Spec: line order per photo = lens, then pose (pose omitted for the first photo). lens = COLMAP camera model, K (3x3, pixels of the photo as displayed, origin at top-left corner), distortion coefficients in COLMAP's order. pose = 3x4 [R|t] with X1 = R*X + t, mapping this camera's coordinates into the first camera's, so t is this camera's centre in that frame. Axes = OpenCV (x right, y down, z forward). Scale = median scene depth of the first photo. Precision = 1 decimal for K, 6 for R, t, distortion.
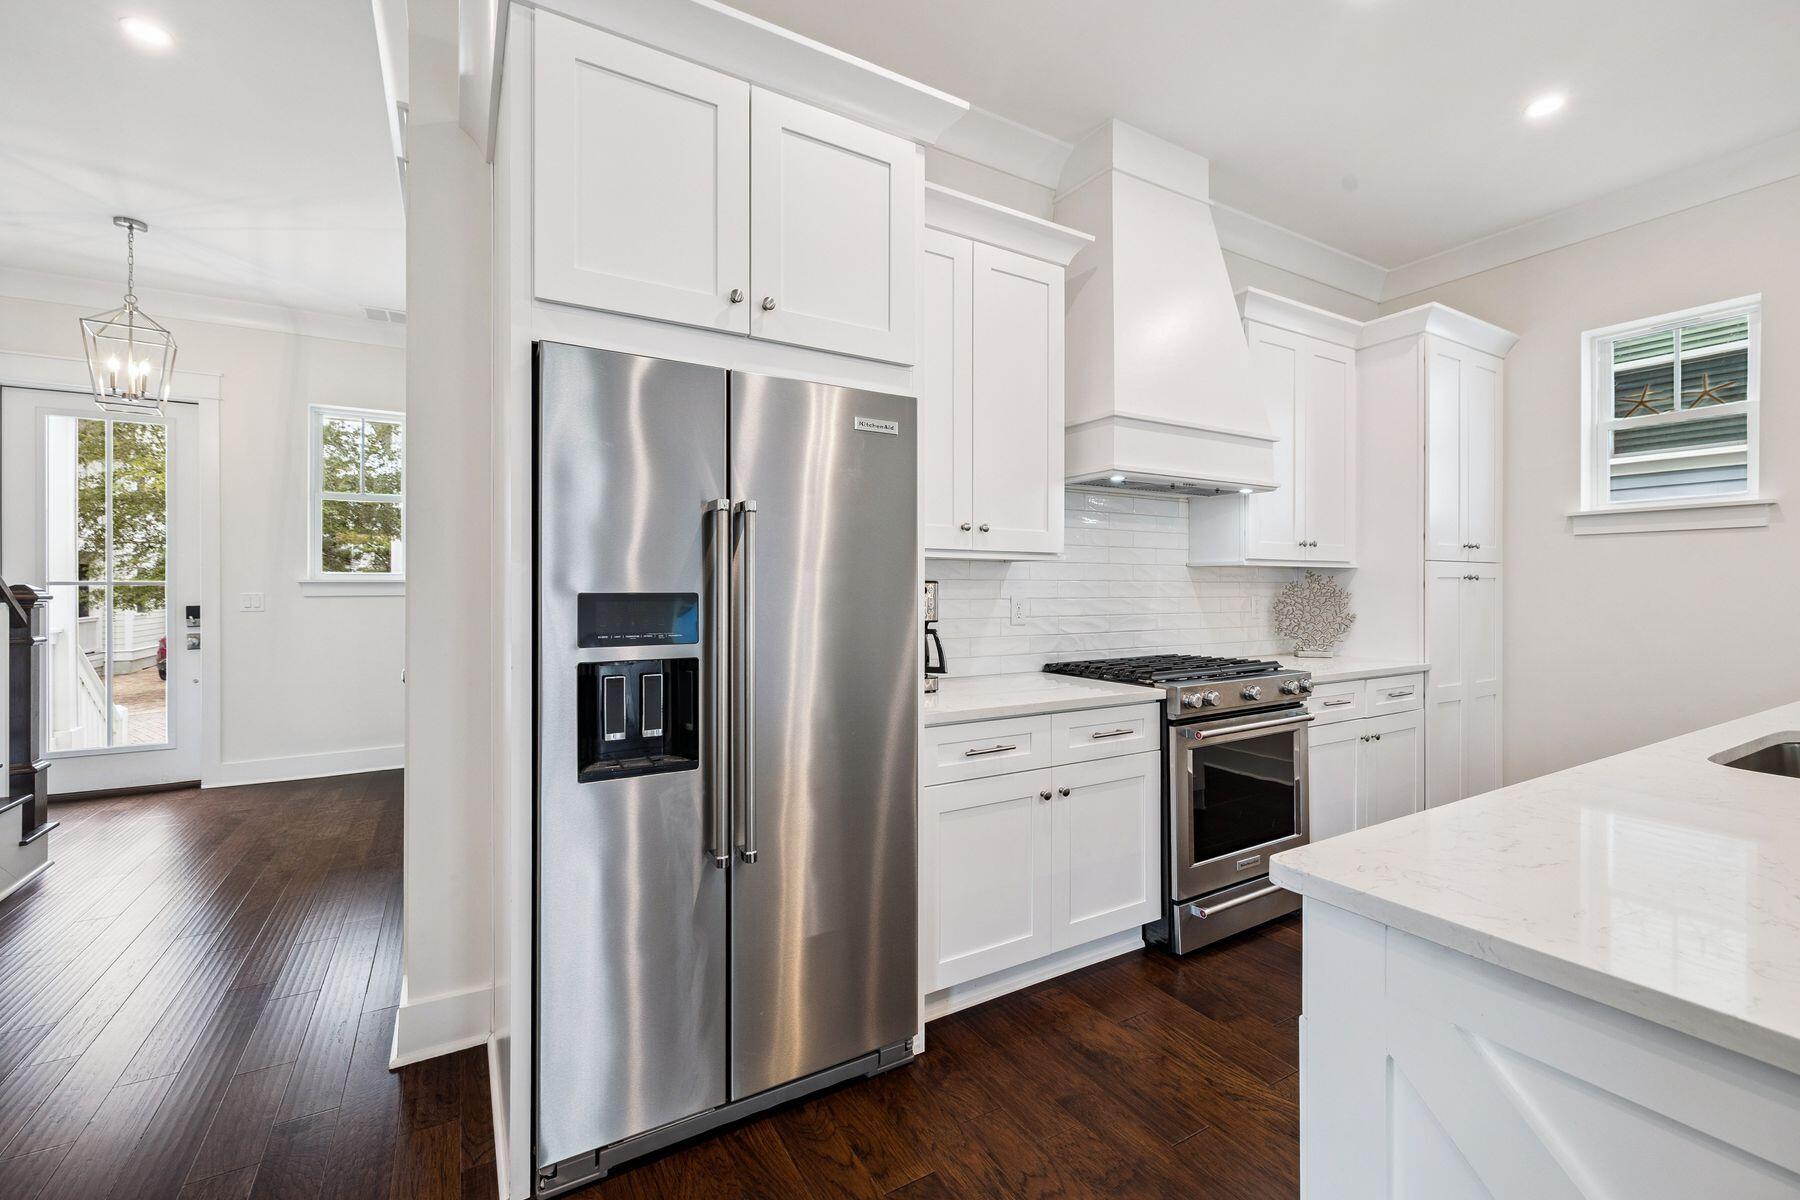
lens RADIAL K [[756.5, 0, 897.1], [0, 756.5, 589.3], [0, 0, 1]] dist [0.001493, 0.000119]
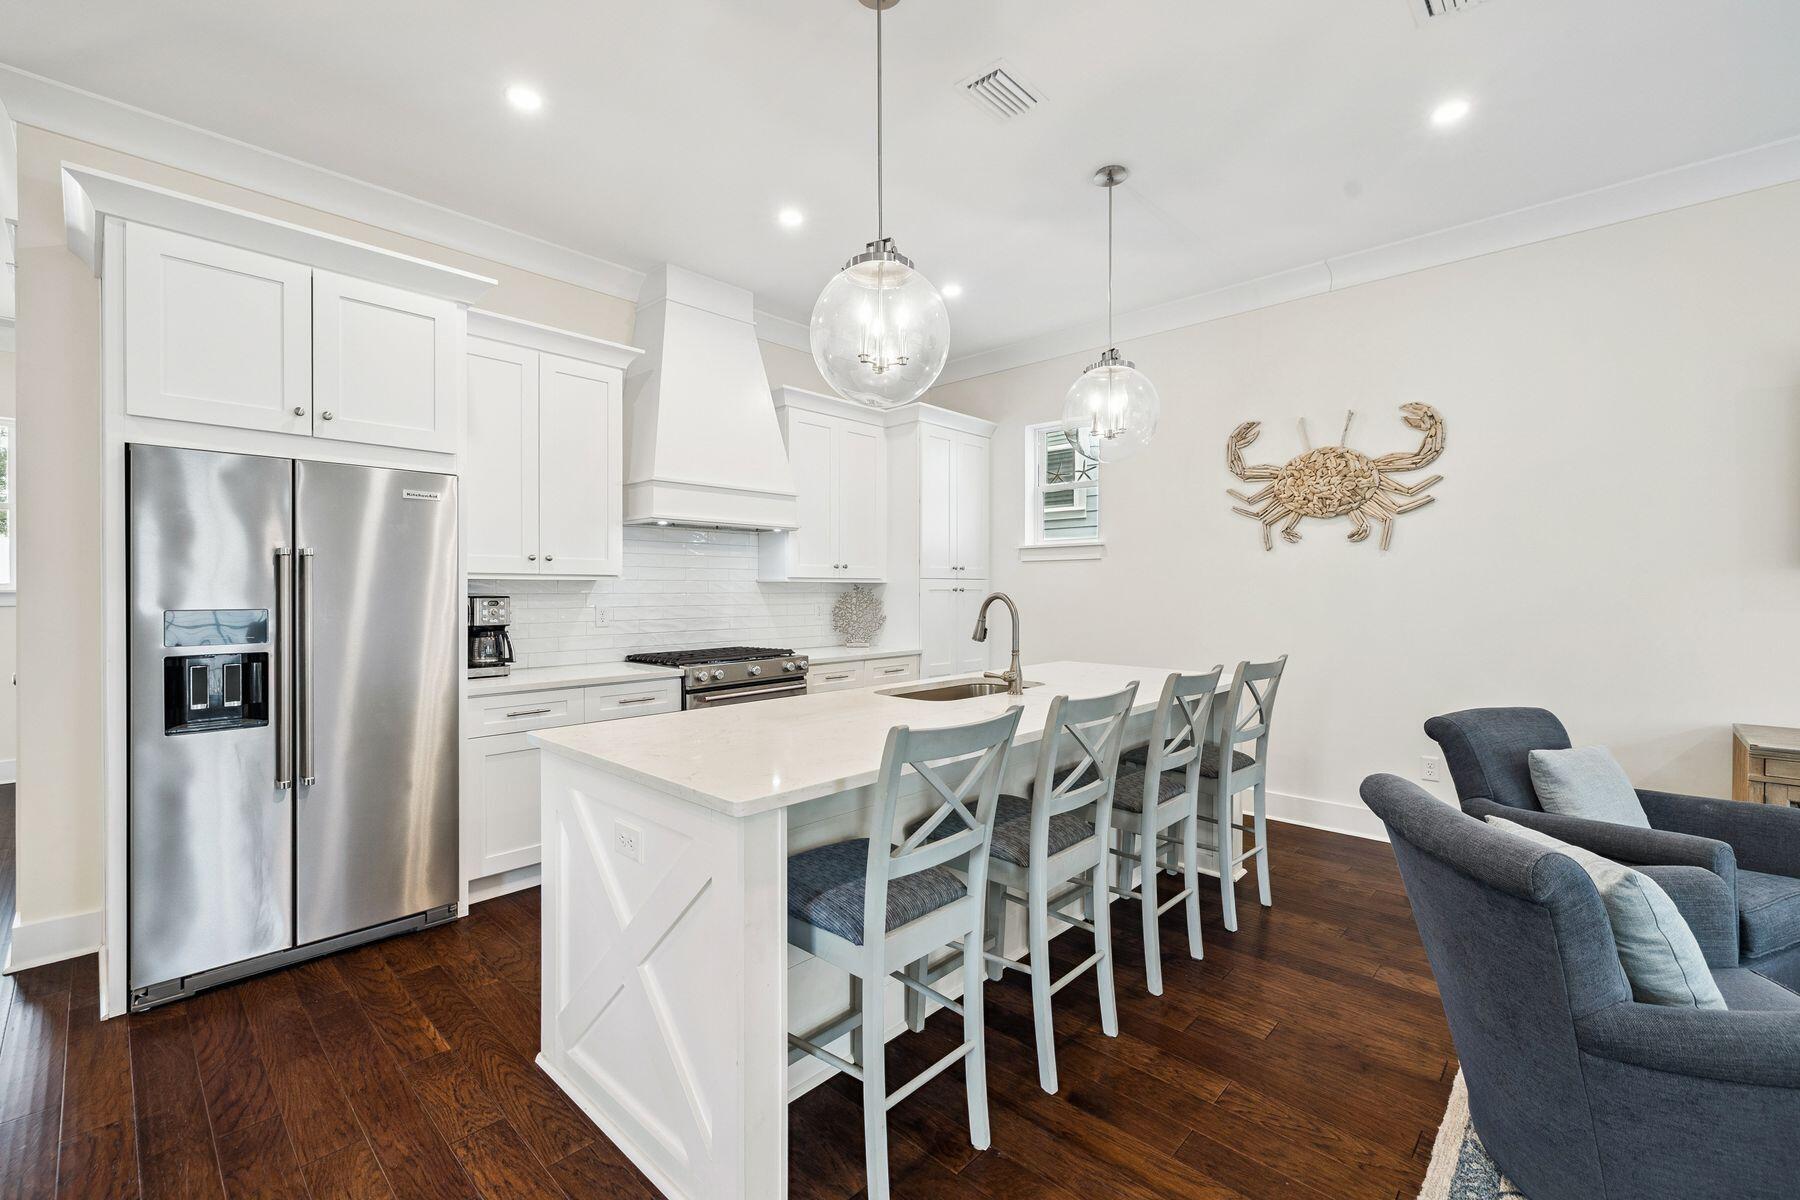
lens RADIAL K [[759.6, 0, 898.8], [0, 759.6, 593.0], [0, 0, 1]] dist [0.001365, -0.000289]
pose [[0.960028, -0.003694, 0.279881, 0.331189], [0.003112, 0.999992, 0.002526, -0.017552], [-0.279888, -0.001554, 0.960031, -0.511651]]
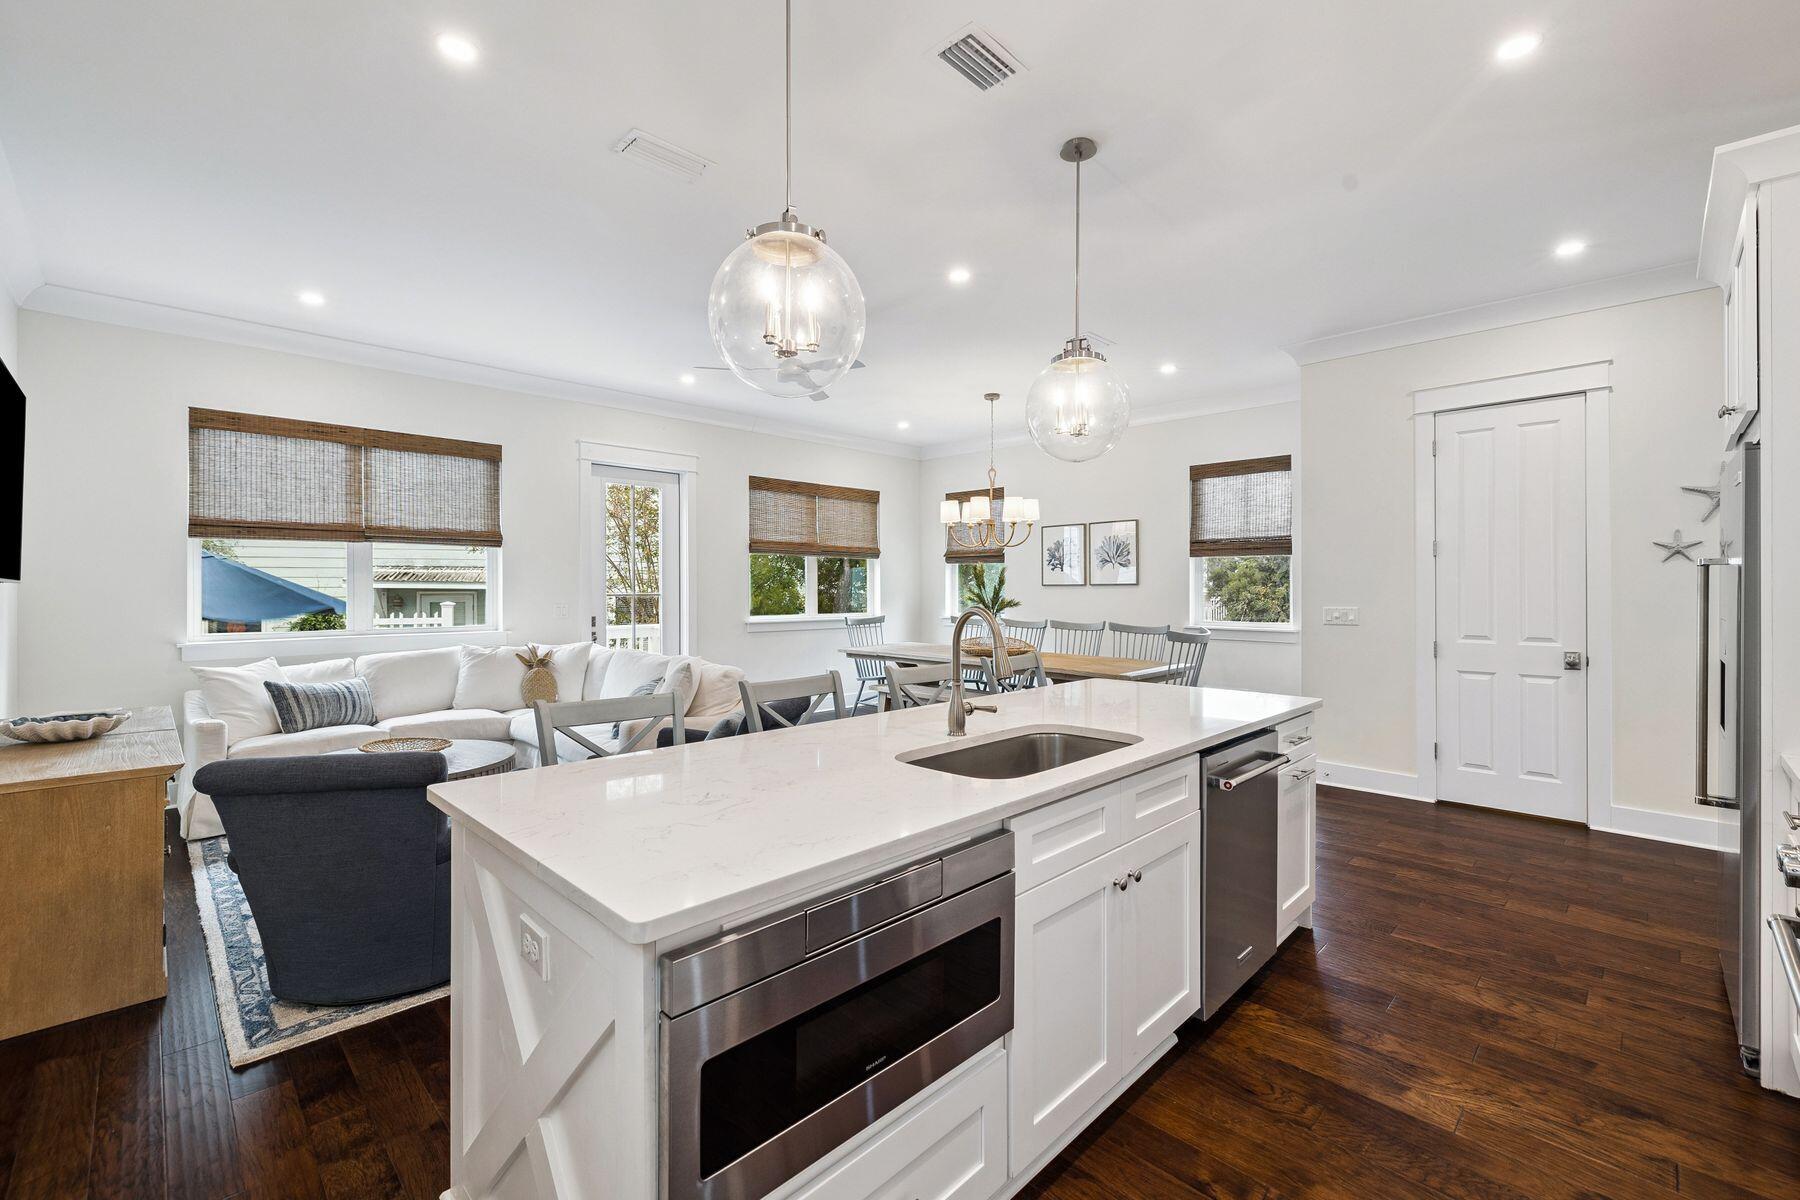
lens RADIAL K [[756.5, 0, 897.1], [0, 756.5, 589.3], [0, 0, 1]] dist [0.001493, 0.000119]
pose [[-0.970042, -0.005121, -0.242885, 1.073514], [-0.005613, 0.999983, 0.001333, -0.035302], [0.242874, 0.002656, -0.970054, 1.301740]]
